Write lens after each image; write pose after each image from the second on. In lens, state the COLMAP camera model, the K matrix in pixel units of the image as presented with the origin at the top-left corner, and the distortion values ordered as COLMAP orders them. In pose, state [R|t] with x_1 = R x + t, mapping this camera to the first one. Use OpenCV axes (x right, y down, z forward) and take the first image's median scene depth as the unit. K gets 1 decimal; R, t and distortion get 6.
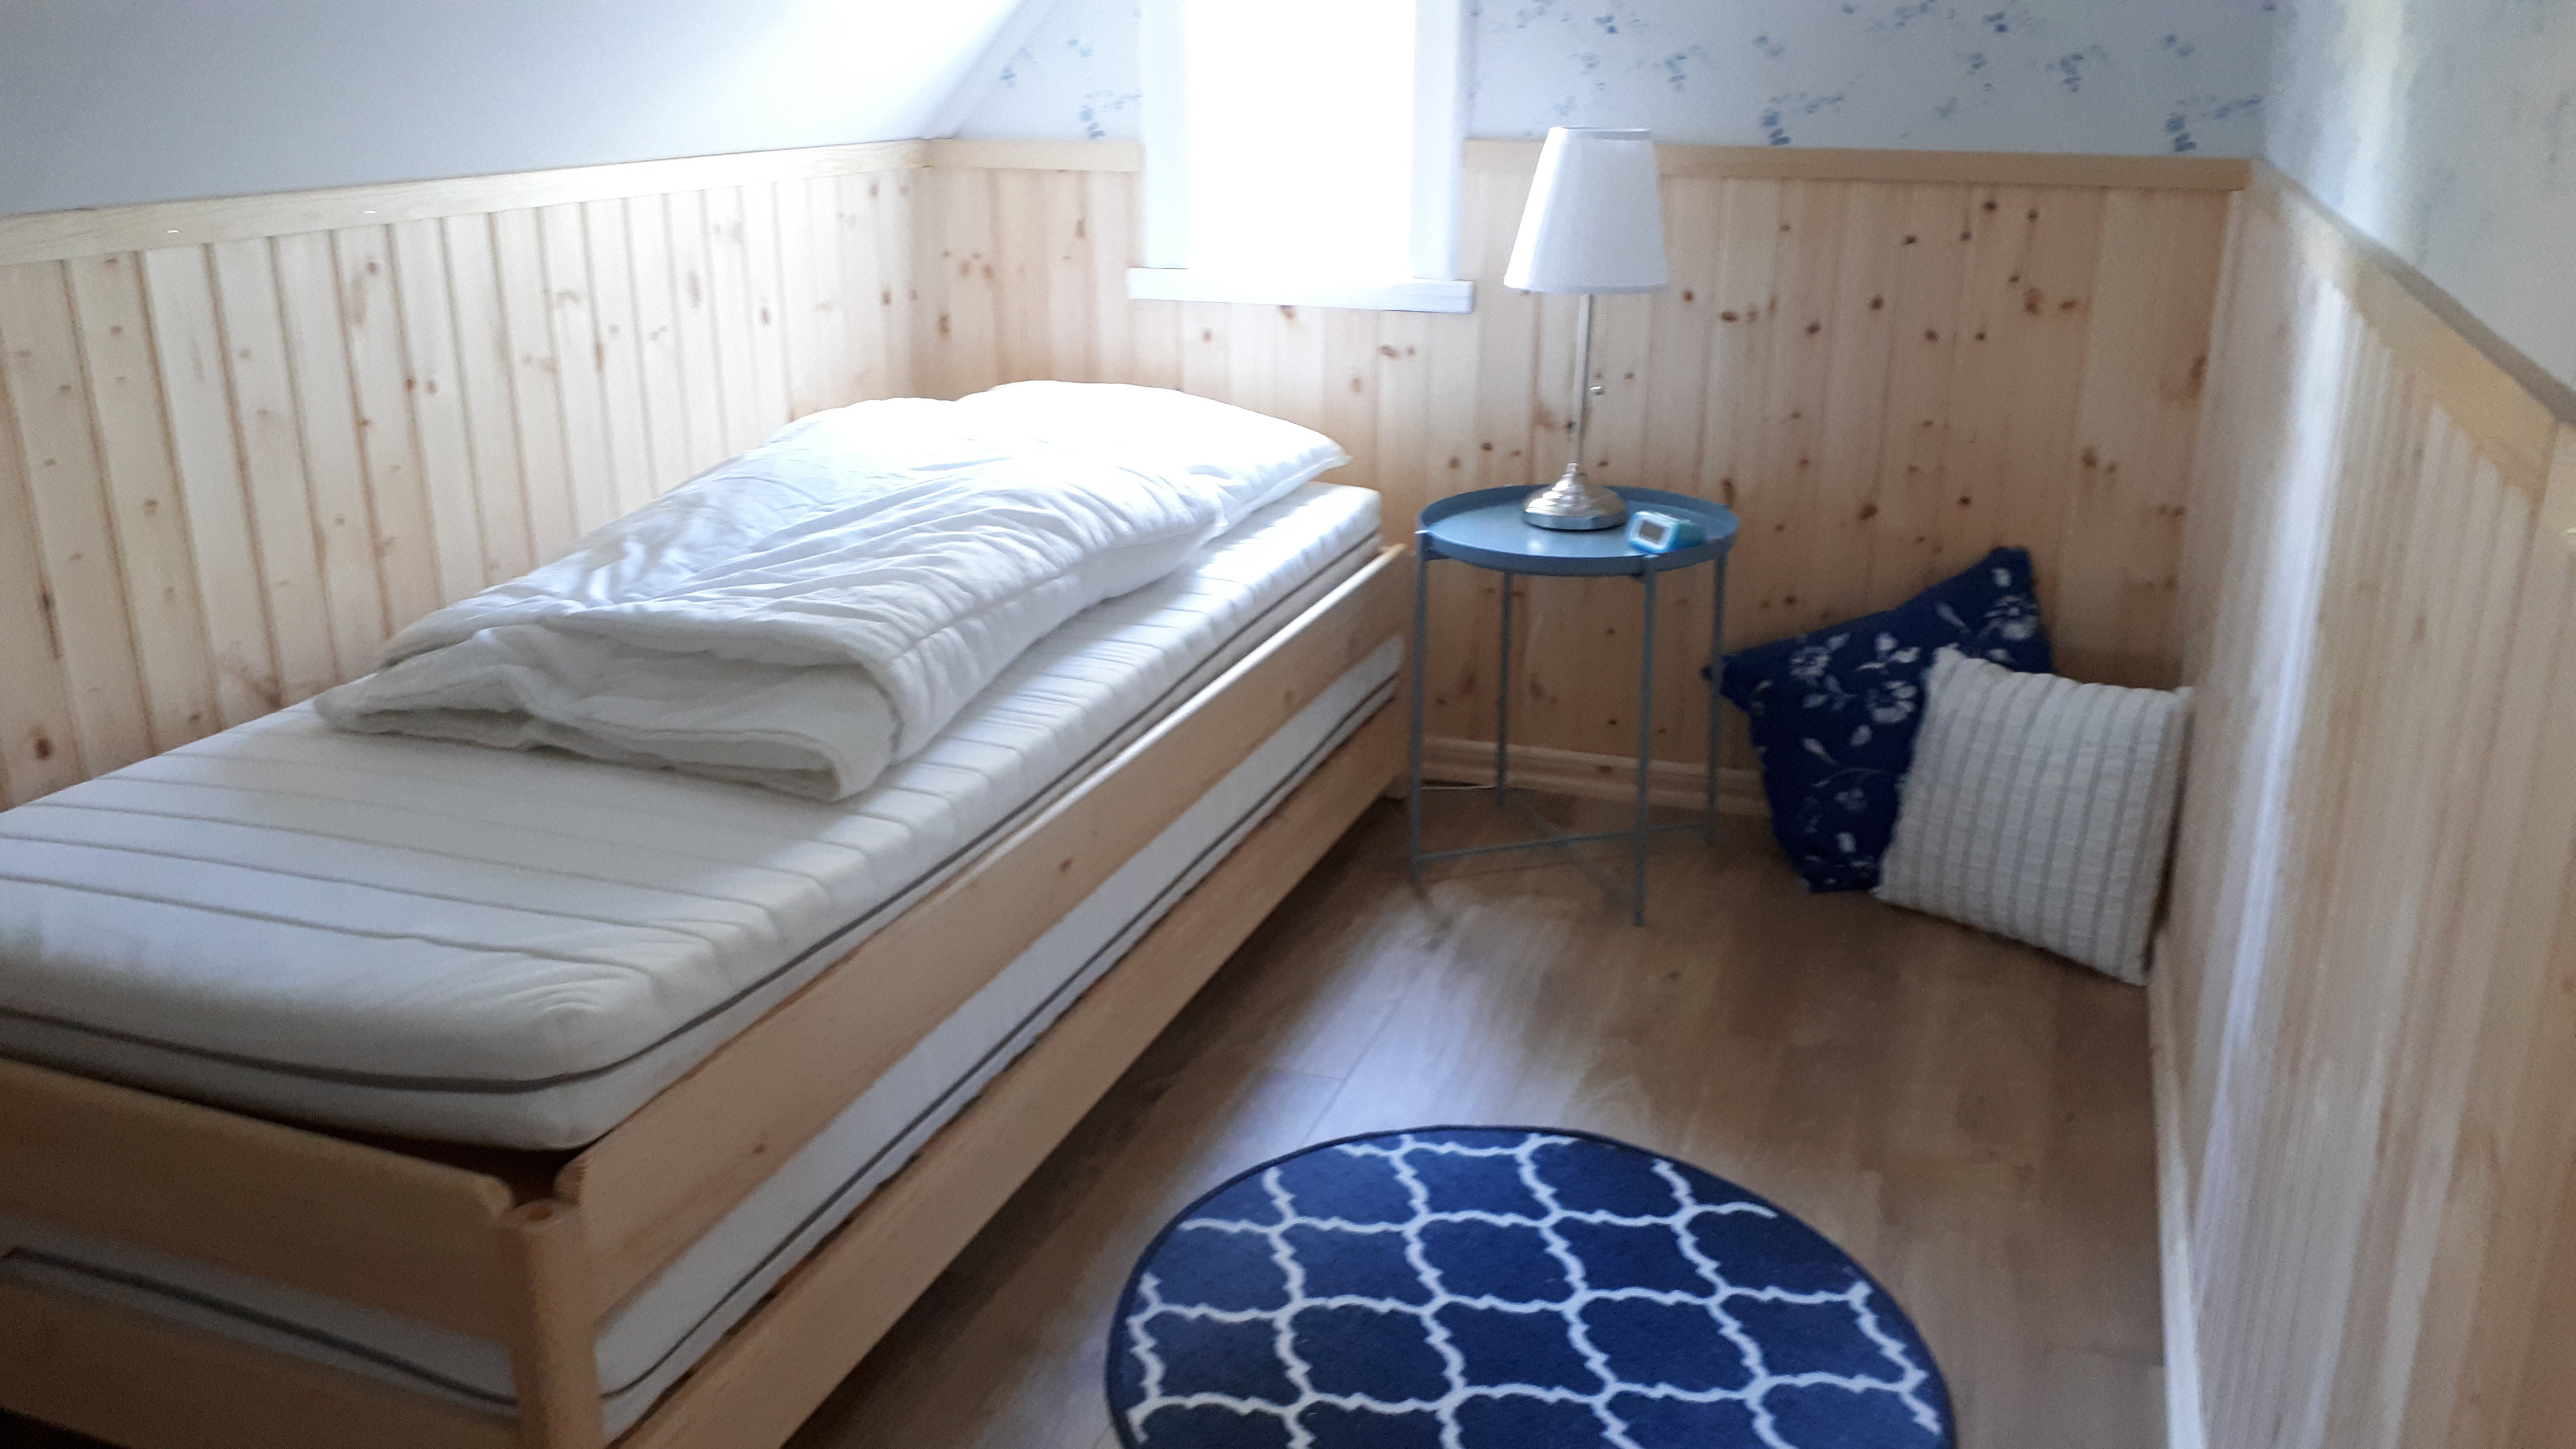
lens RADIAL K [[2023.7, 0, 1267.1], [0, 2023.7, 730.2], [0, 0, 1]] dist [0.114316, -0.326418]
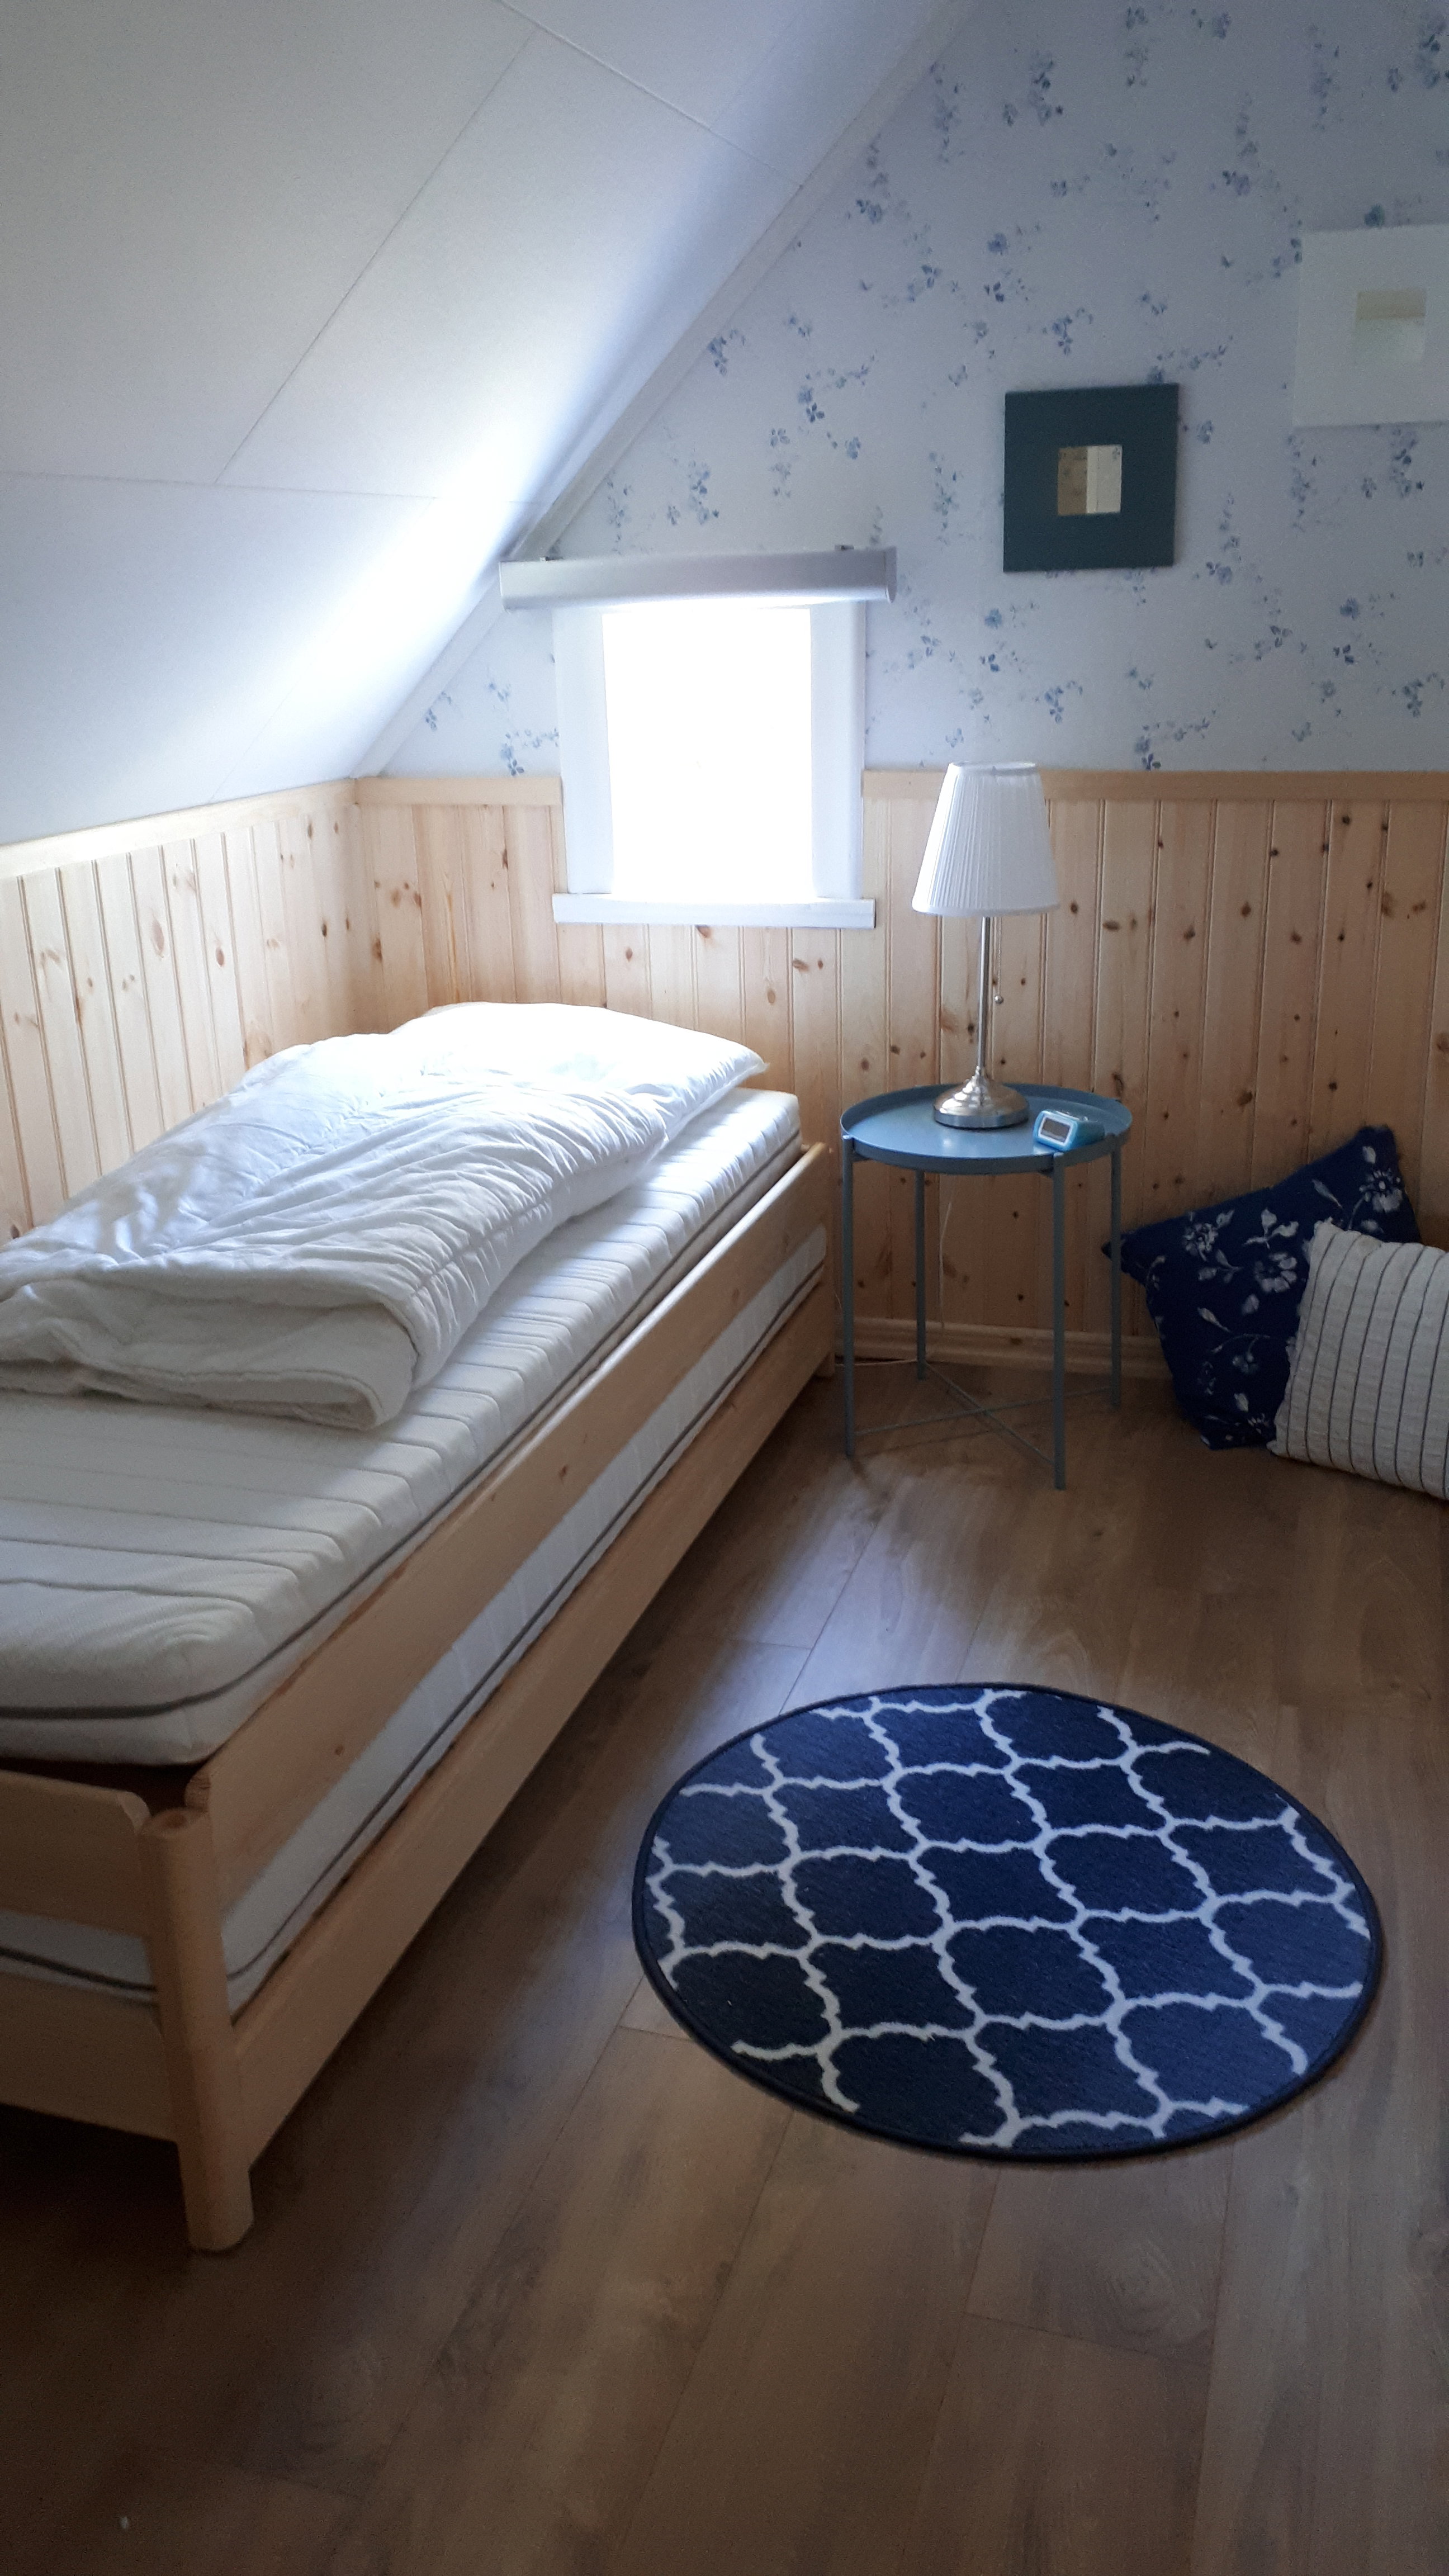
lens RADIAL K [[2023.7, 0, 725.1], [0, 2023.7, 1259.9], [0, 0, 1]] dist [0.114316, -0.326418]
pose [[0.997671, -0.045017, 0.051247, -0.050357], [0.045303, 0.998963, -0.004434, -0.031926], [-0.050994, 0.006746, 0.998676, -0.088088]]
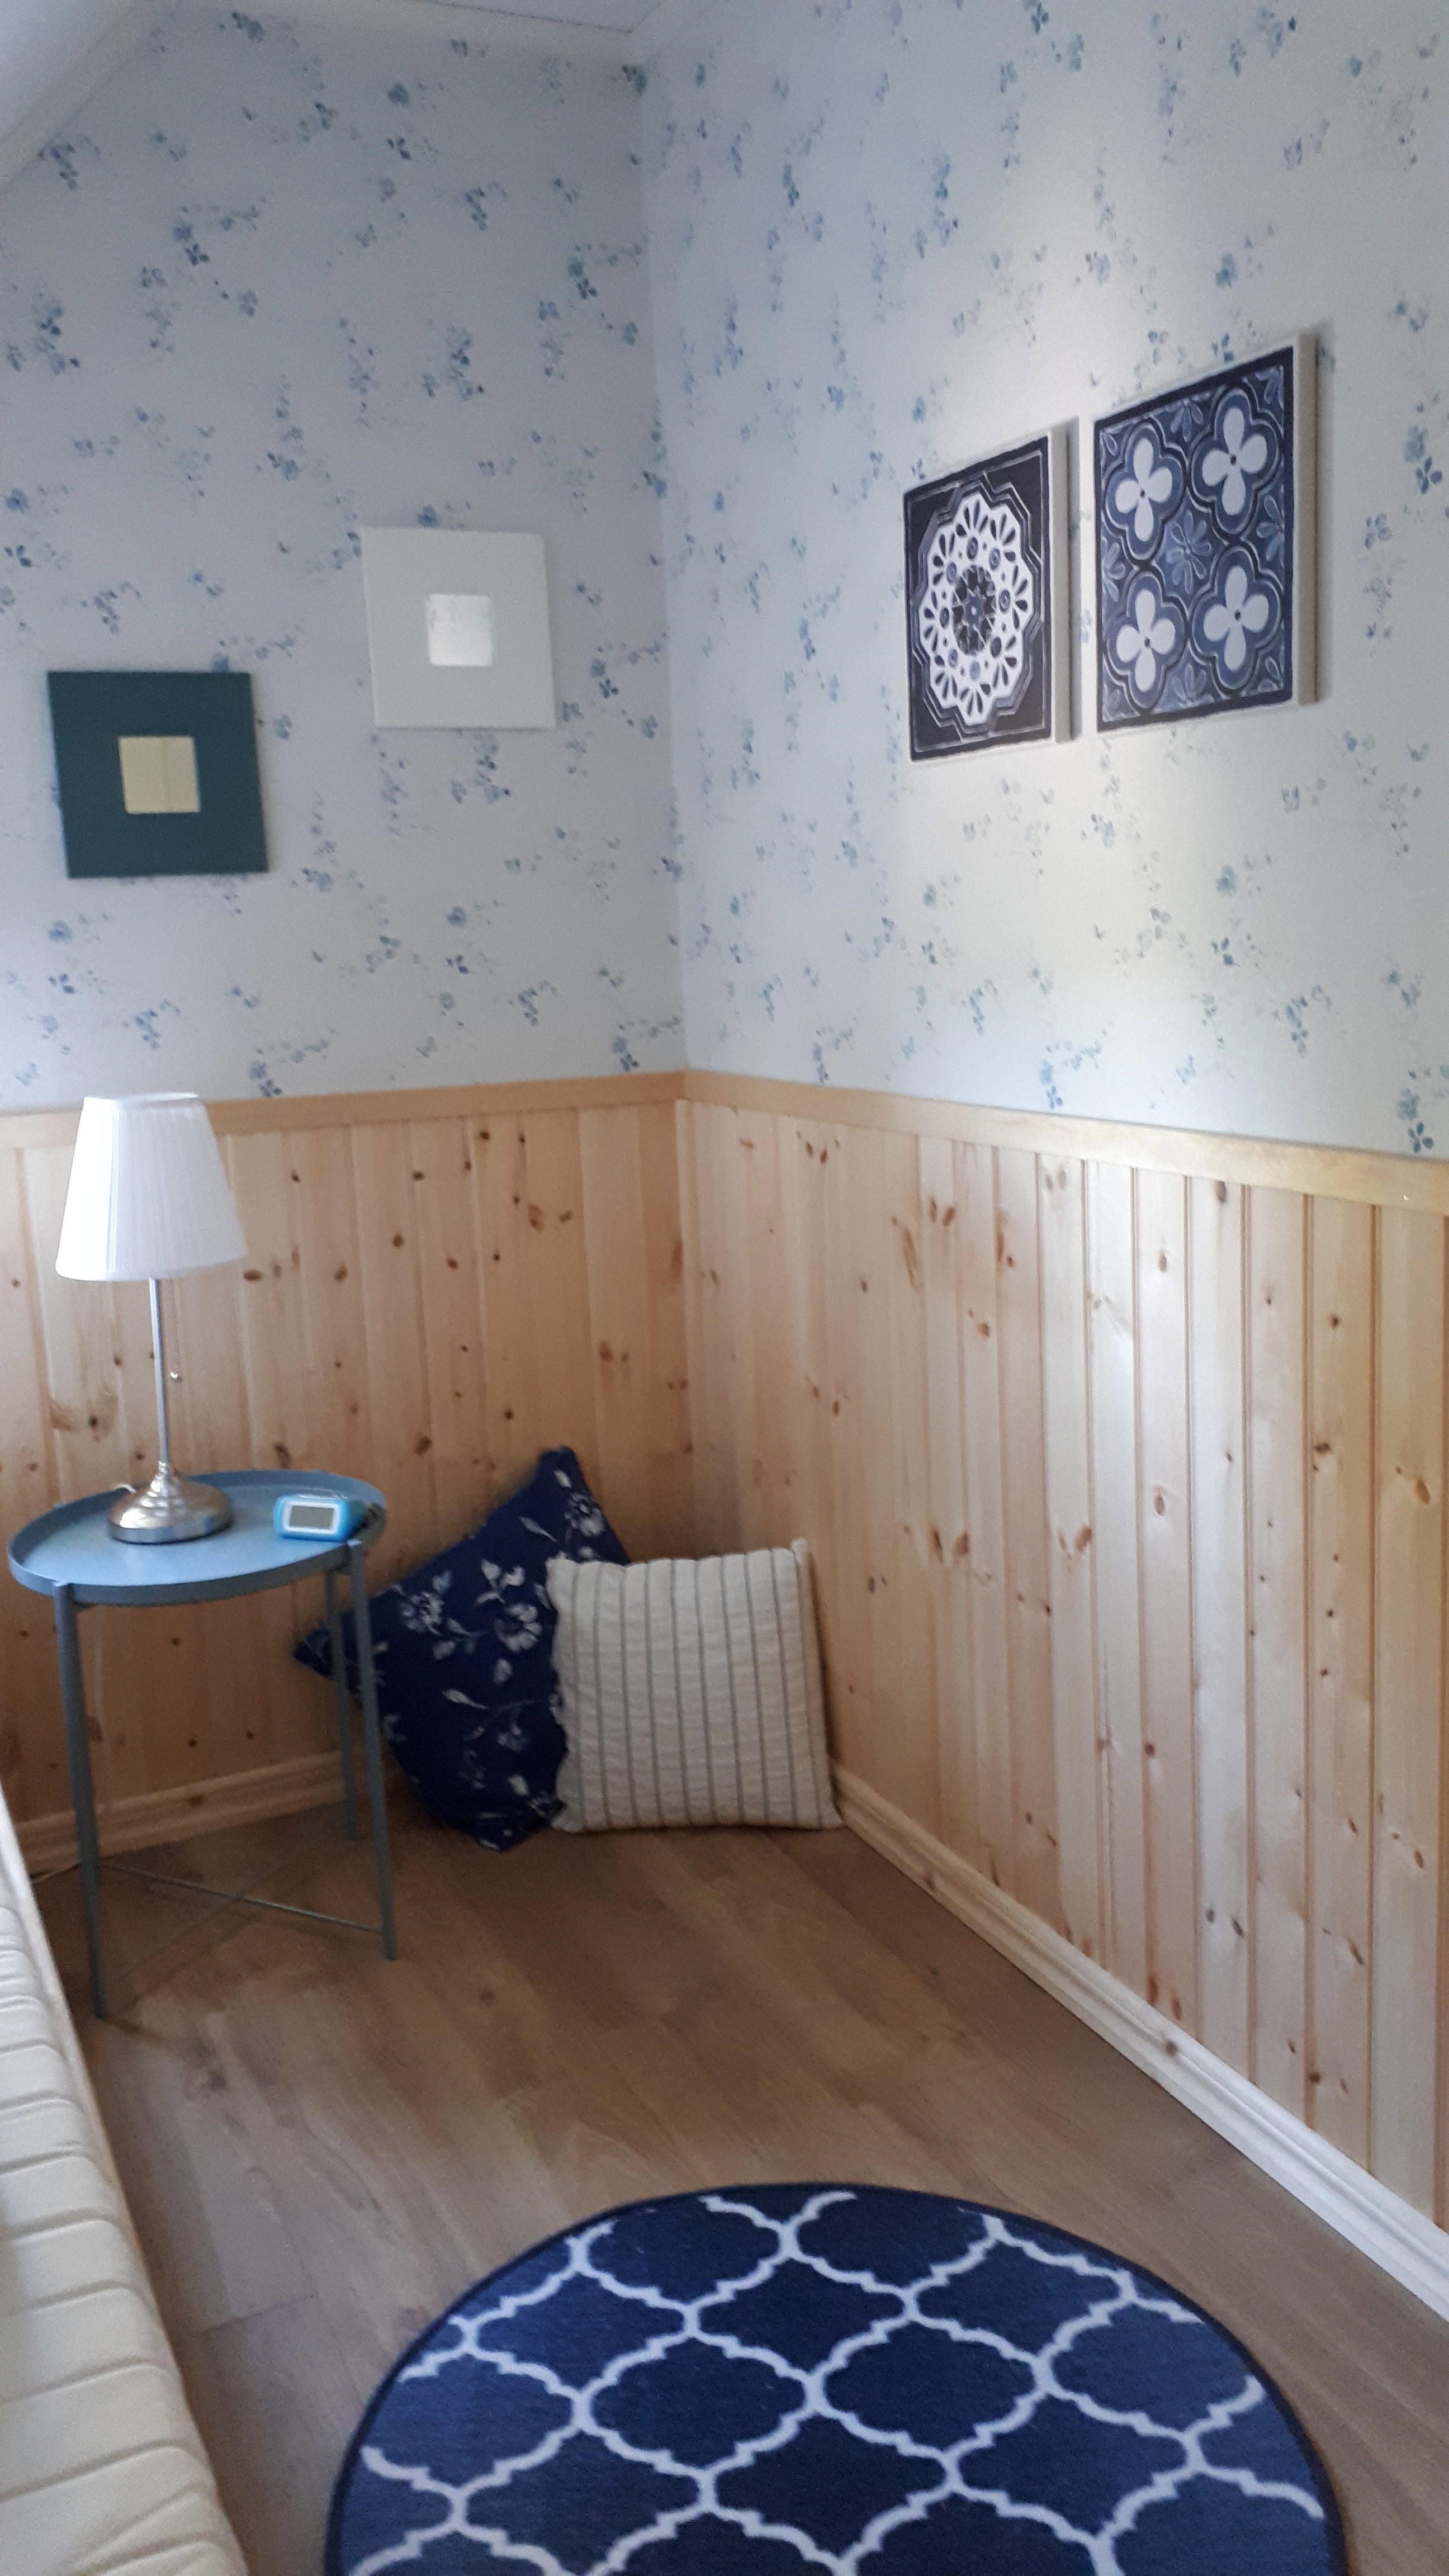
lens RADIAL K [[2027.6, 0, 716.1], [0, 2027.6, 1259.6], [0, 0, 1]] dist [0.105035, -0.183664]
pose [[0.690155, -0.149543, 0.708041, -0.323658], [0.269392, 0.961186, -0.059577, -0.109506], [-0.671650, 0.231858, 0.703653, 0.225698]]
